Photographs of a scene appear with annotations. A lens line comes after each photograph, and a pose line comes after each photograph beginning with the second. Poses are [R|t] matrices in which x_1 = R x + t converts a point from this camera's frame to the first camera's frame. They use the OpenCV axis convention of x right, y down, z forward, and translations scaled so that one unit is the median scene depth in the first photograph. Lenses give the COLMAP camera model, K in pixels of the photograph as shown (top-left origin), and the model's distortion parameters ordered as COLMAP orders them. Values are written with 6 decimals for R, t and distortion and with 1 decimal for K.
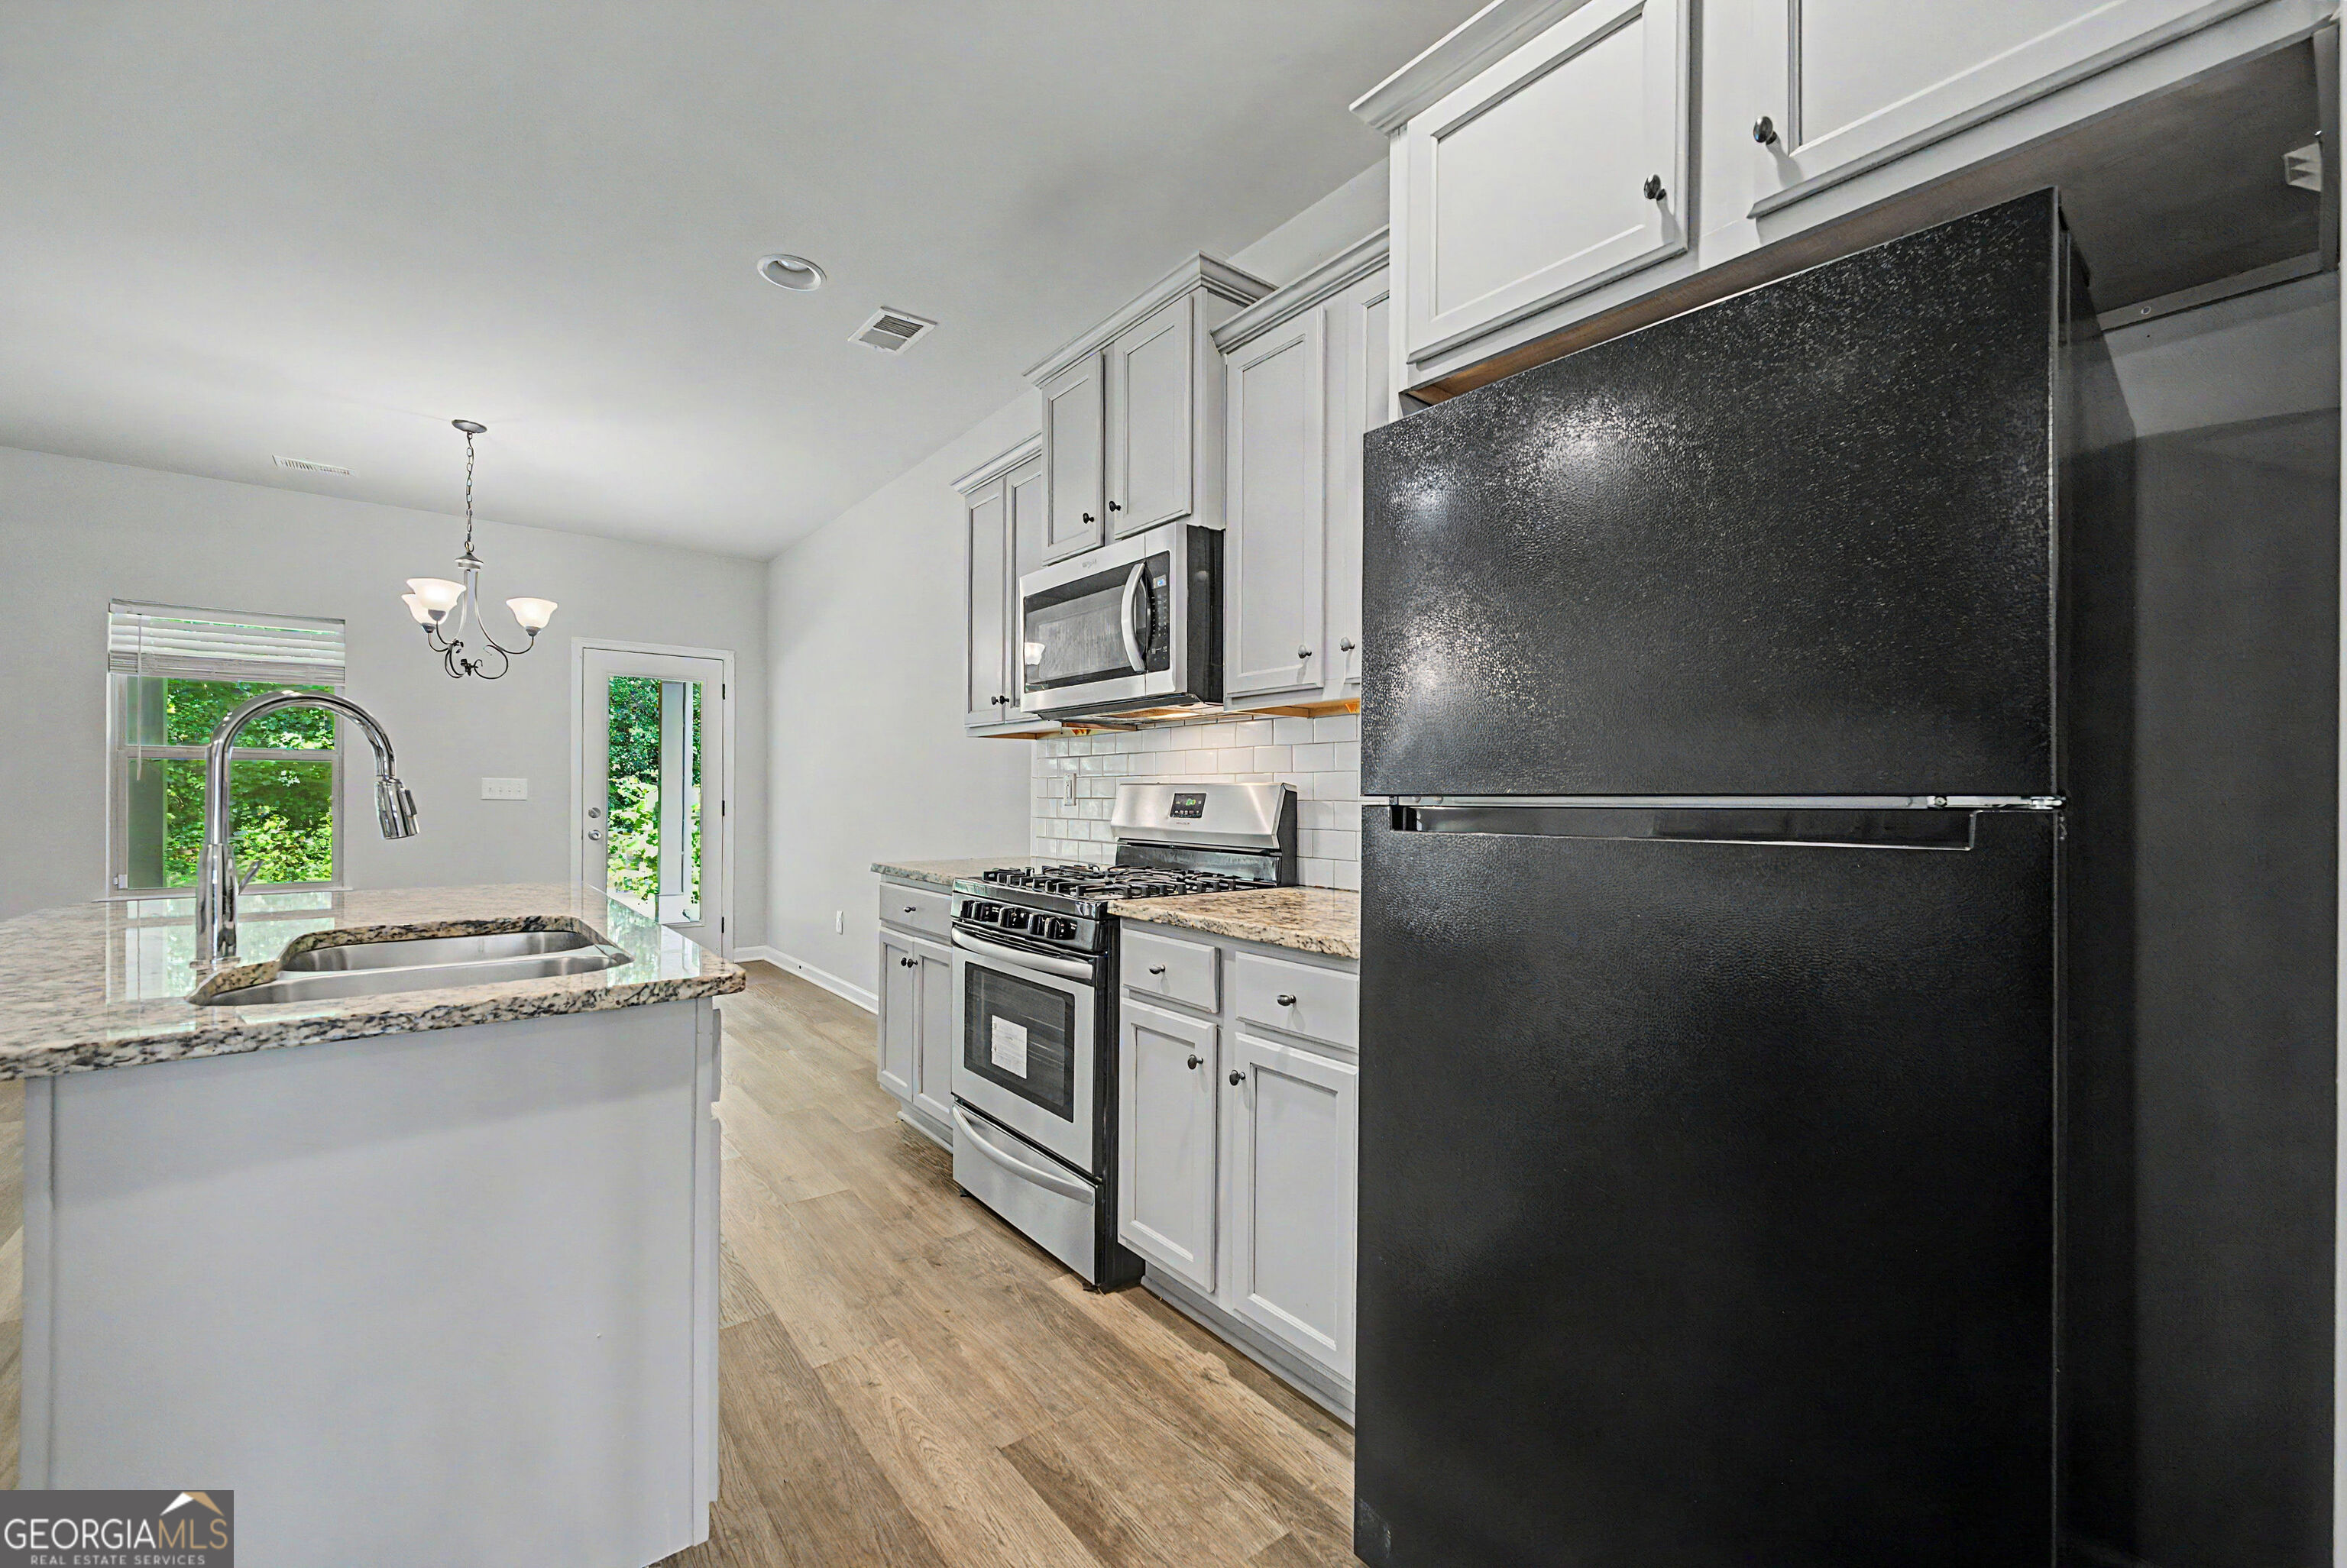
lens RADIAL K [[949.6, 0, 1177.0], [0, 949.6, 782.3], [0, 0, 1]] dist [-0.001253, -0.000227]
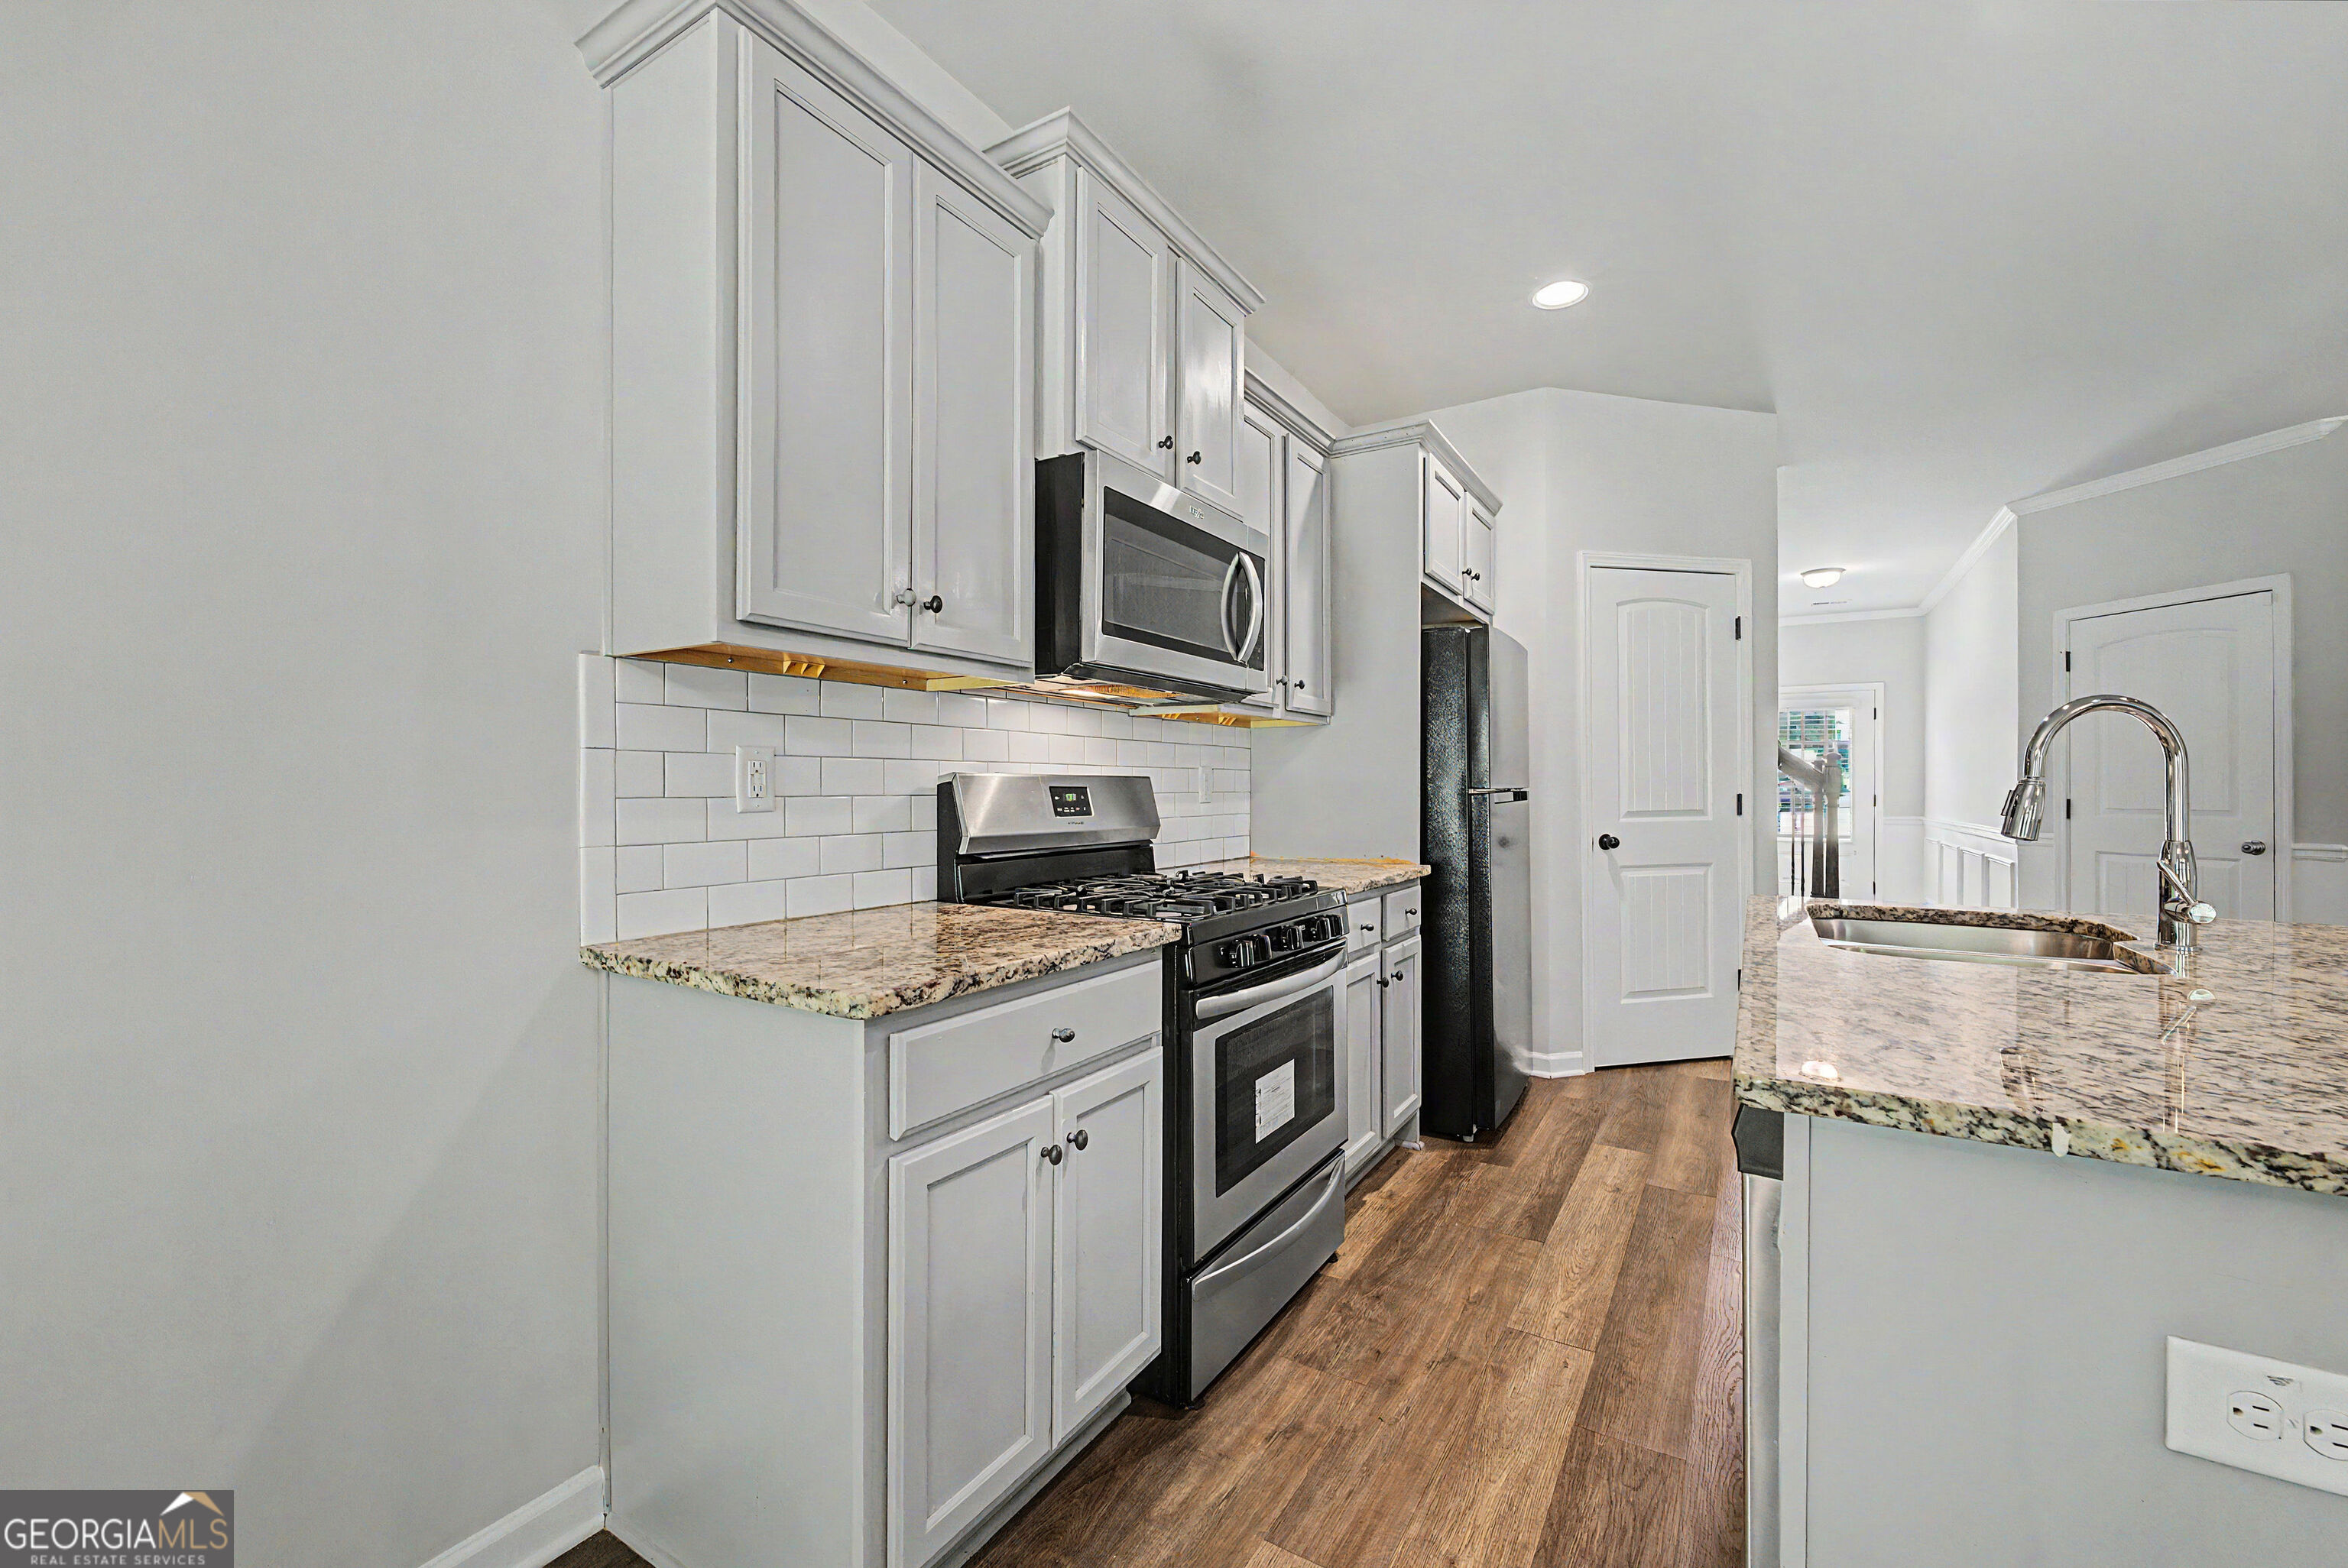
lens RADIAL K [[950.1, 0, 1177.5], [0, 950.1, 782.3], [0, 0, 1]] dist [-0.001253, -0.000227]
pose [[-0.337968, 0.007419, 0.941128, -1.048613], [-0.008541, 0.999904, -0.010949, 0.020672], [-0.941119, -0.011738, -0.337872, 1.556800]]
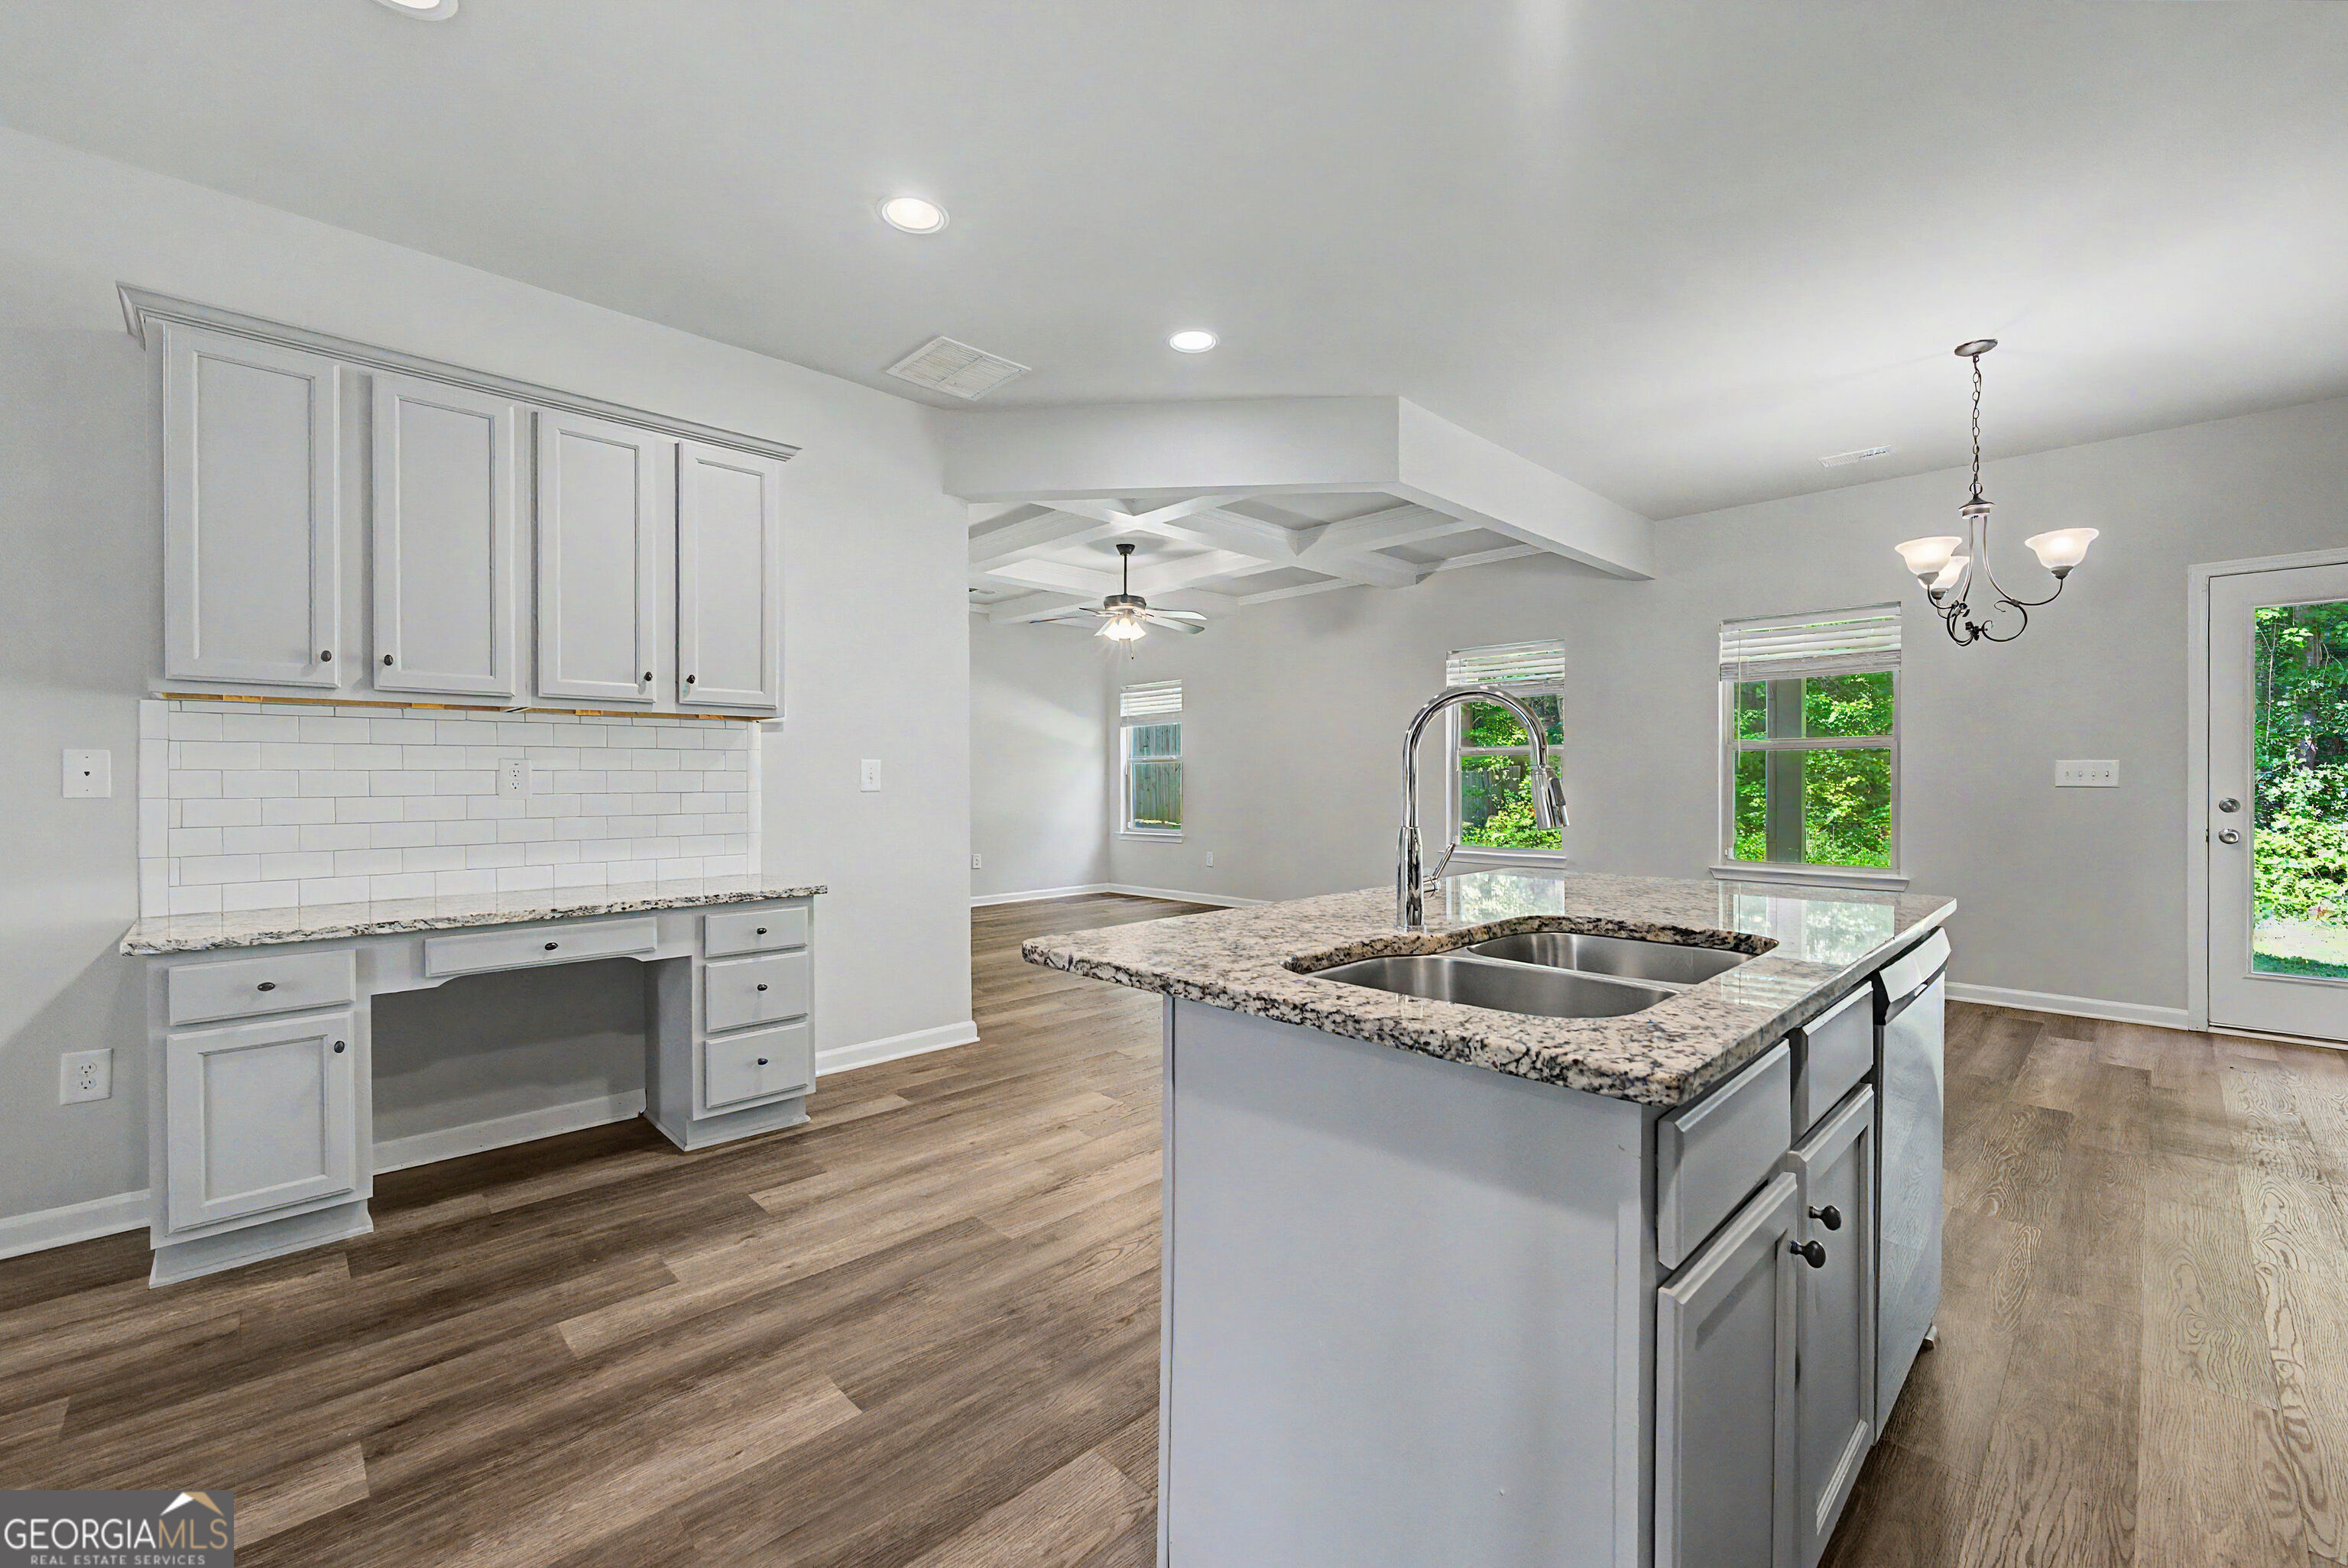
lens RADIAL K [[960.2, 0, 1174.0], [0, 960.2, 784.0], [0, 0, 1]] dist [-0.001870, -0.000593]
pose [[0.094689, 0.002749, -0.995503, 0.079460], [0.015250, 0.999875, 0.004212, 0.002055], [0.995390, -0.015580, 0.094635, 0.382685]]
